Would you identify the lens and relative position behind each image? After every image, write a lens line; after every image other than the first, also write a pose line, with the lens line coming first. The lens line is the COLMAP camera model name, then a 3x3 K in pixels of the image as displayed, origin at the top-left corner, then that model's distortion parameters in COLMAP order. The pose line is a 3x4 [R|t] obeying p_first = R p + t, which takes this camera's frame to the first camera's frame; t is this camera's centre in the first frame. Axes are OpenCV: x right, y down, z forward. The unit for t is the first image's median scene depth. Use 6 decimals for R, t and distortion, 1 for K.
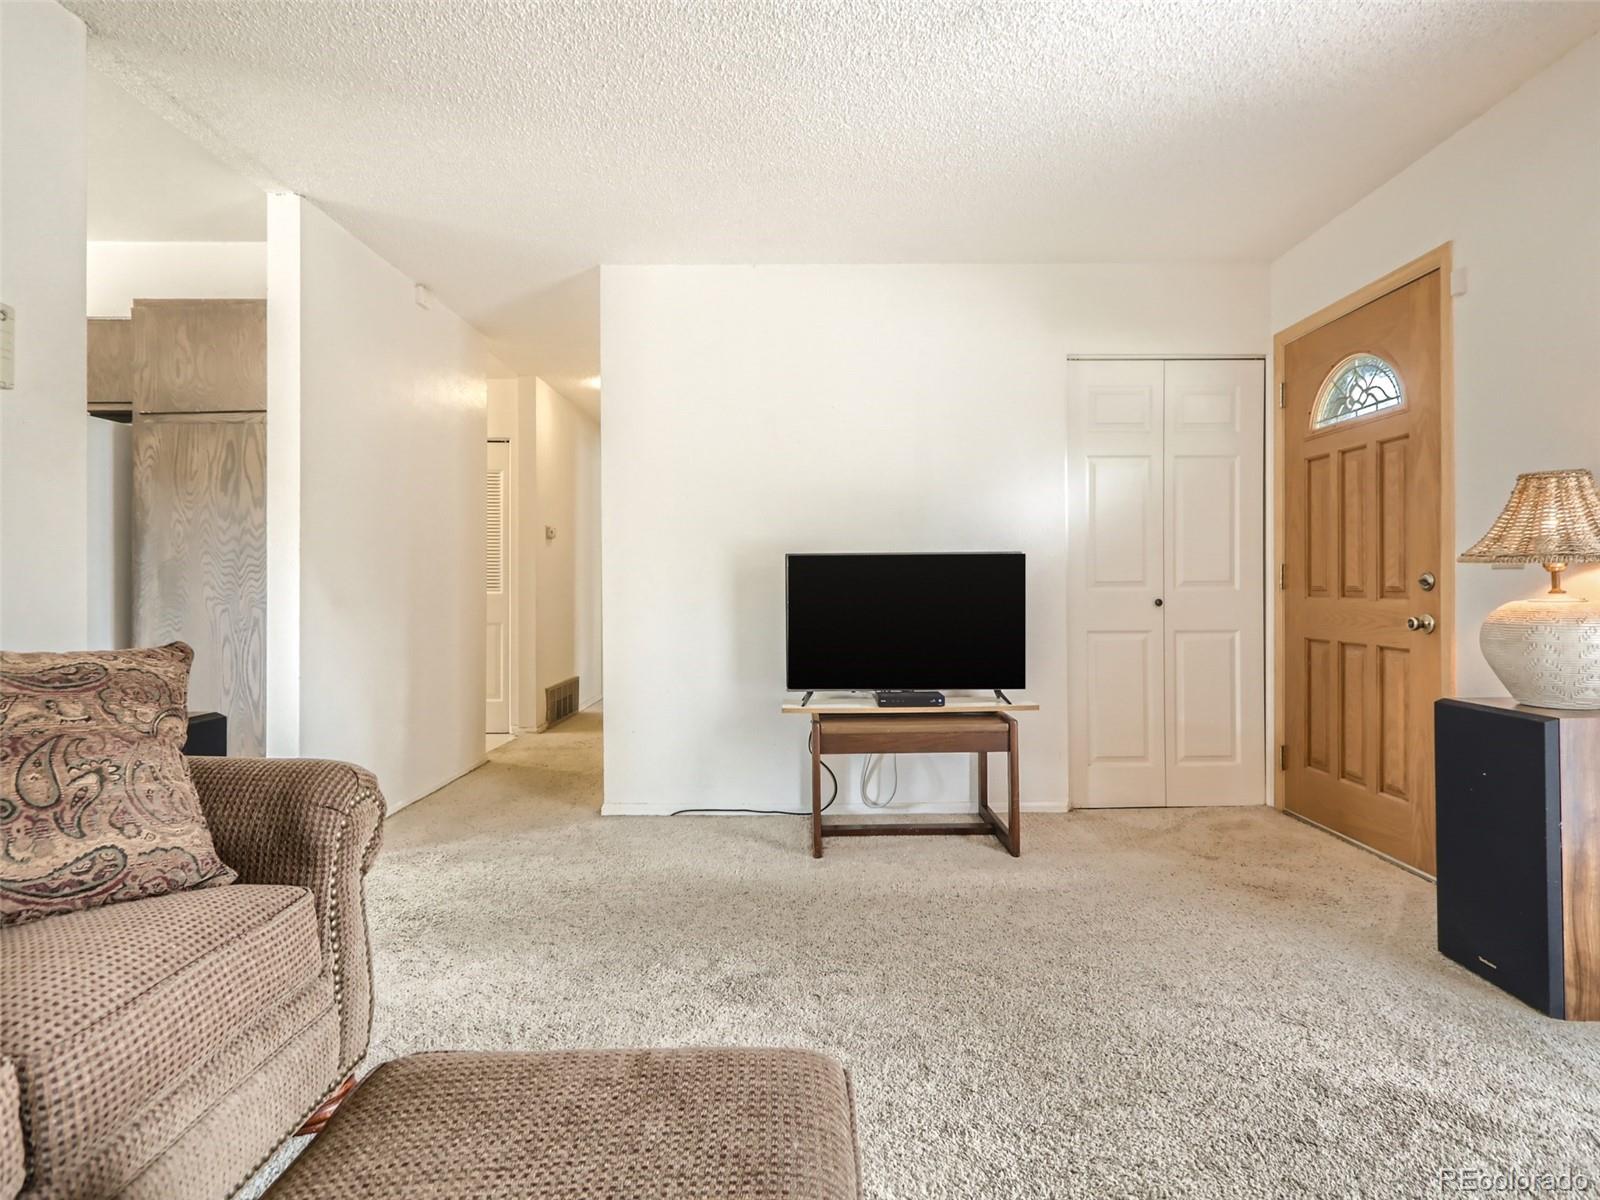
lens RADIAL K [[852.4, 0, 808.4], [0, 852.4, 592.7], [0, 0, 1]] dist [-0.012065, 0.008103]
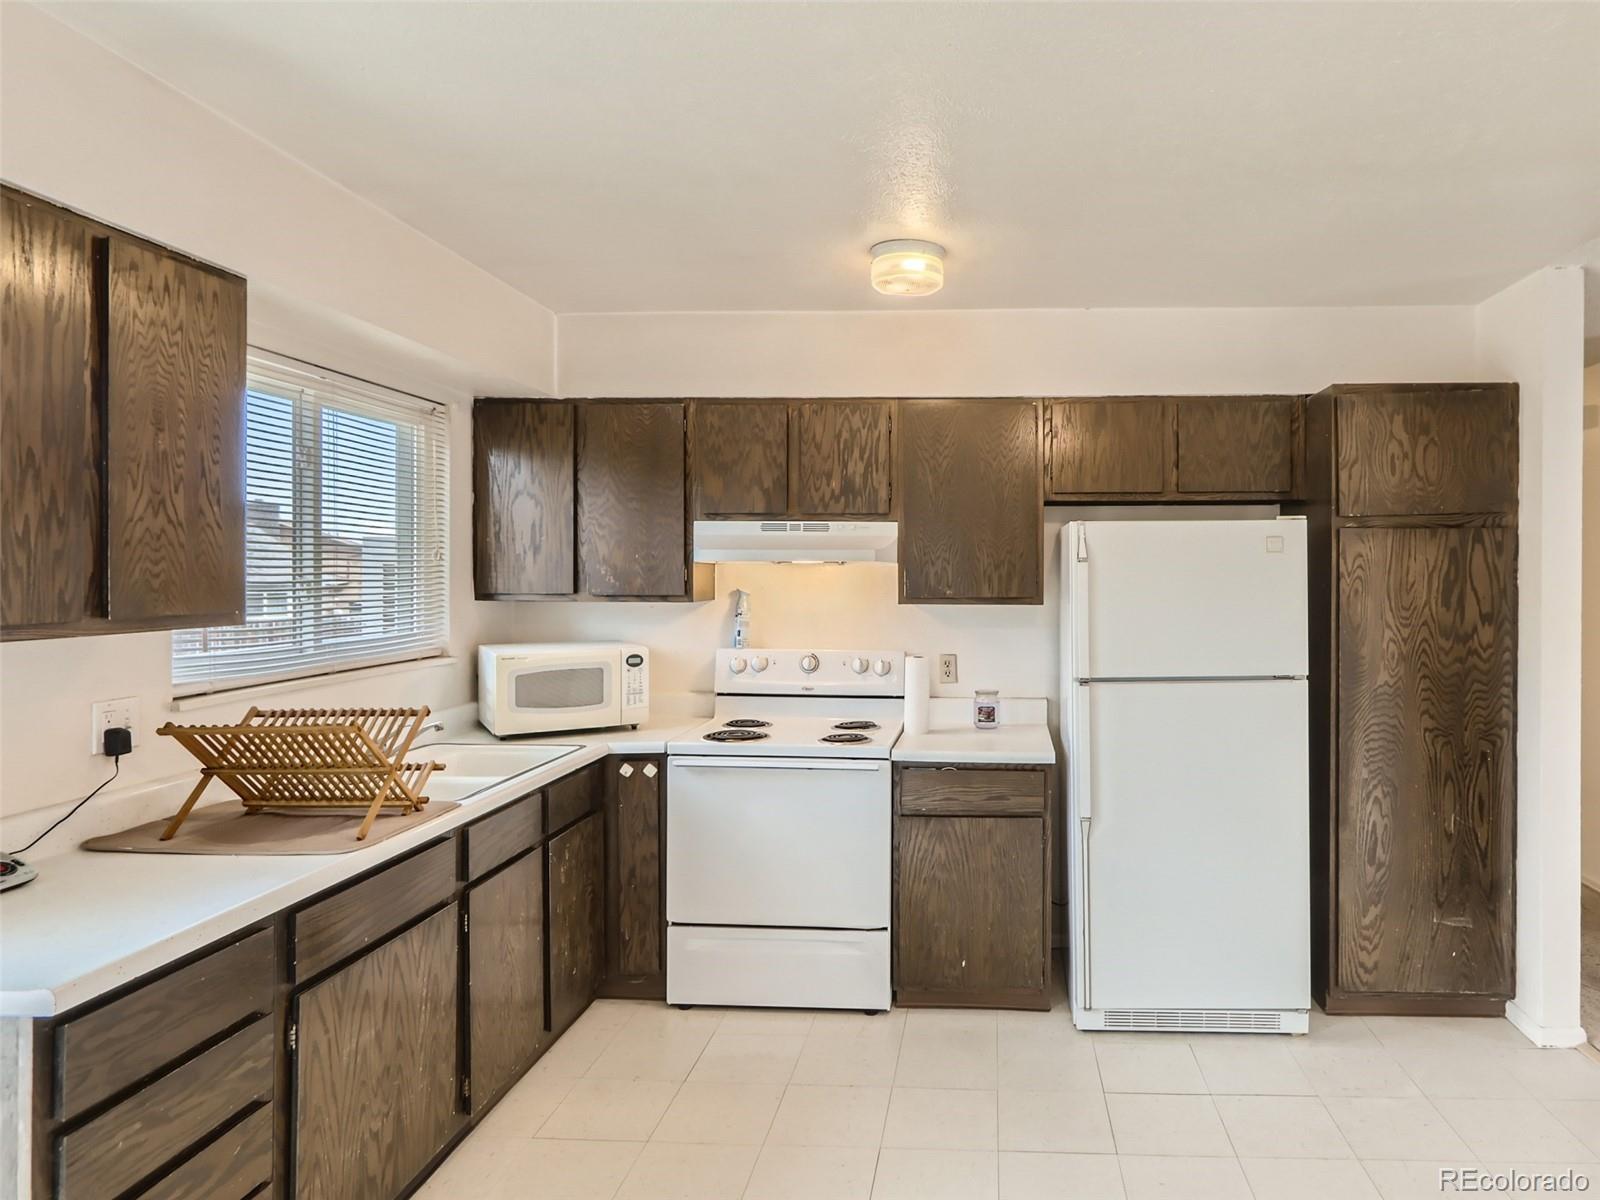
lens RADIAL K [[986.5, 0, 957.7], [0, 986.5, 576.8], [0, 0, 1]] dist [-0.014602, 0.012302]
pose [[0.999270, -0.007648, -0.037421, -1.148388], [0.007705, 0.999969, 0.001382, -0.154503], [0.037409, -0.001669, 0.999299, -0.020755]]
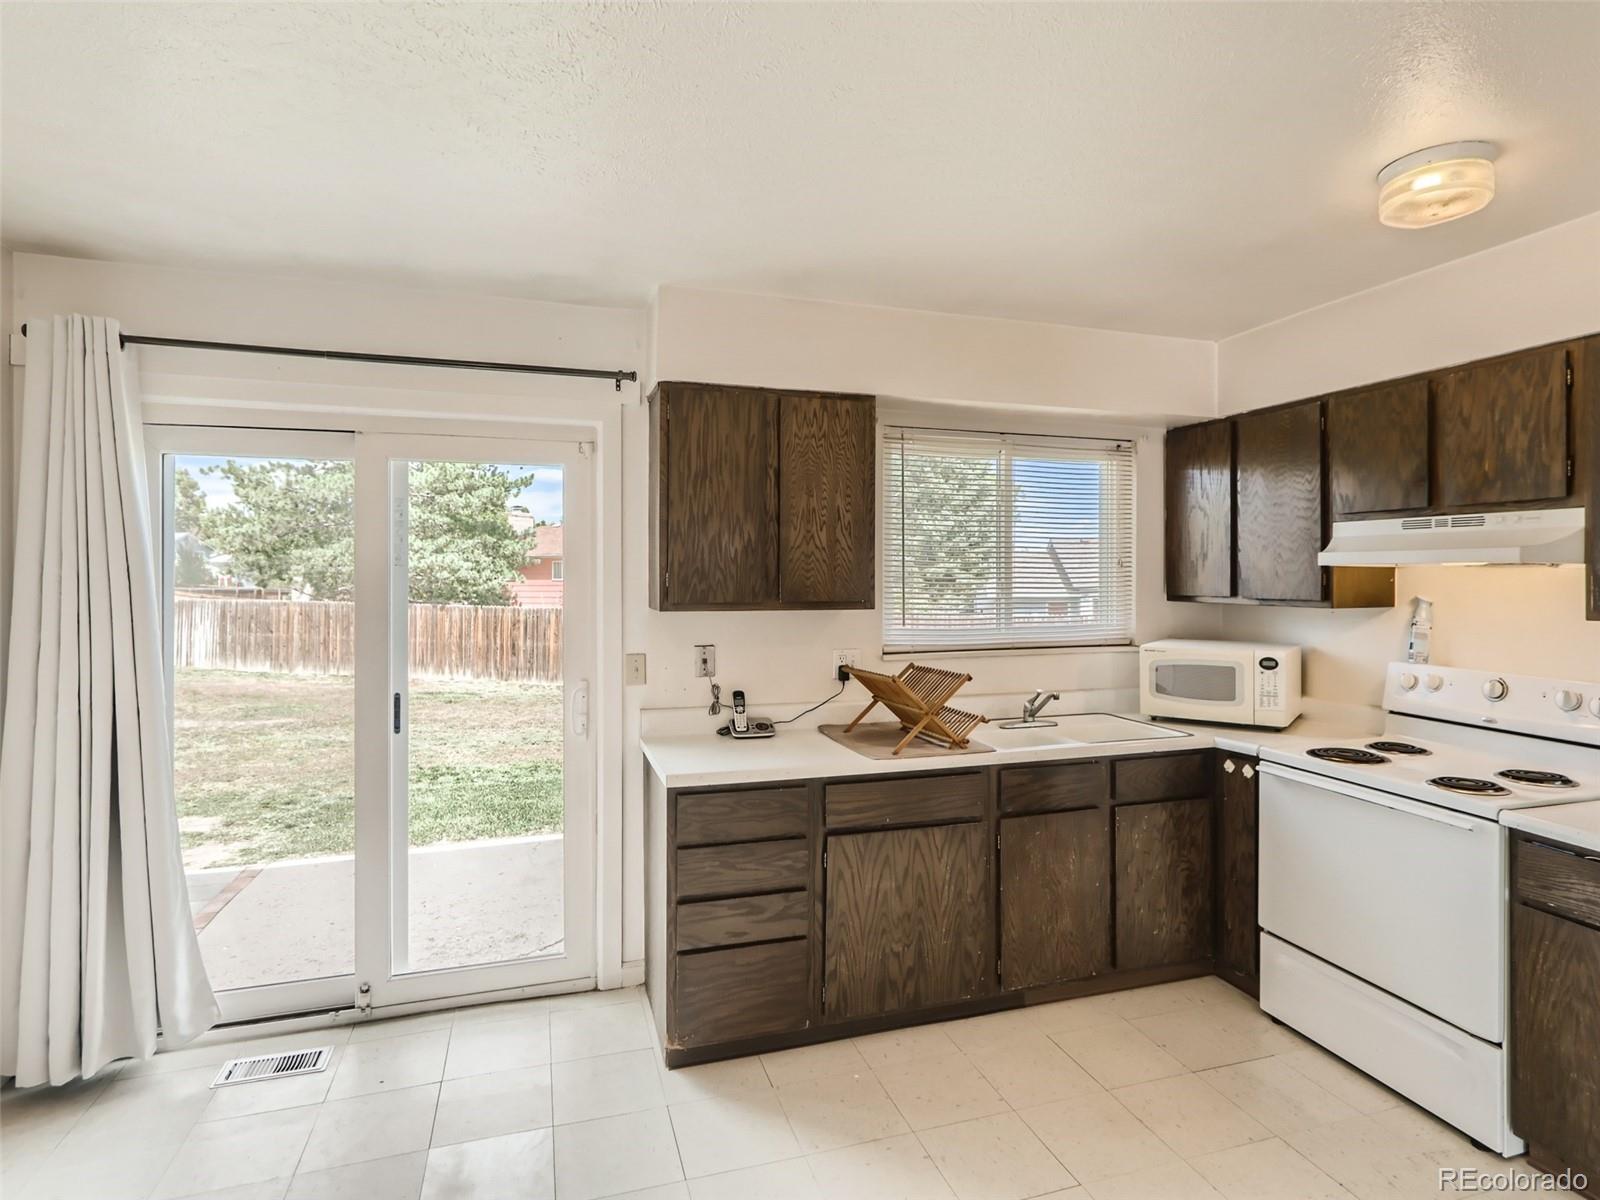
lens RADIAL K [[852.4, 0, 810.3], [0, 852.4, 575.1], [0, 0, 1]] dist [-0.012065, 0.008103]
pose [[0.301557, -0.010301, -0.953393, -0.782755], [-0.000953, 0.999938, -0.011105, -0.151524], [0.953448, 0.004257, 0.301528, 0.278977]]
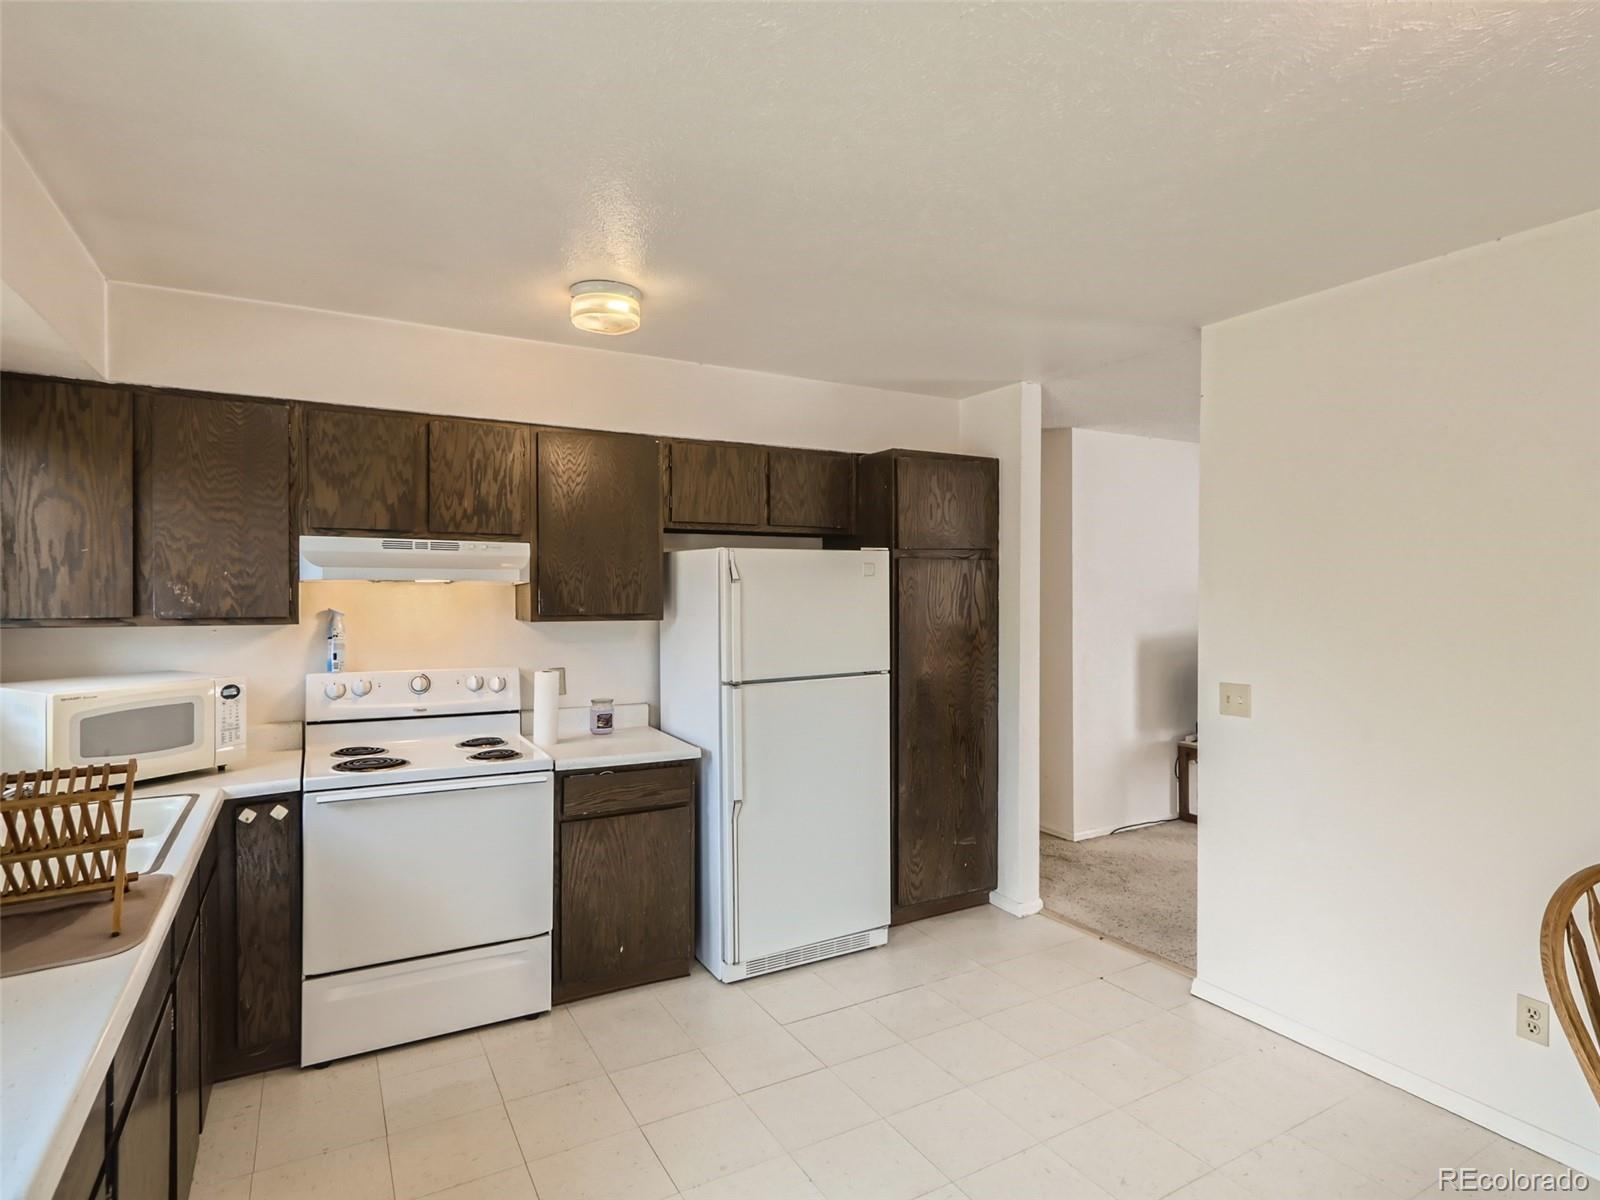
lens RADIAL K [[852.4, 0, 811.9], [0, 852.4, 596.2], [0, 0, 1]] dist [-0.012065, 0.008103]
pose [[0.868492, -0.011395, 0.495572, -1.469849], [0.009101, 0.999934, 0.007042, -0.156950], [-0.495620, -0.001606, 0.868538, 0.056873]]
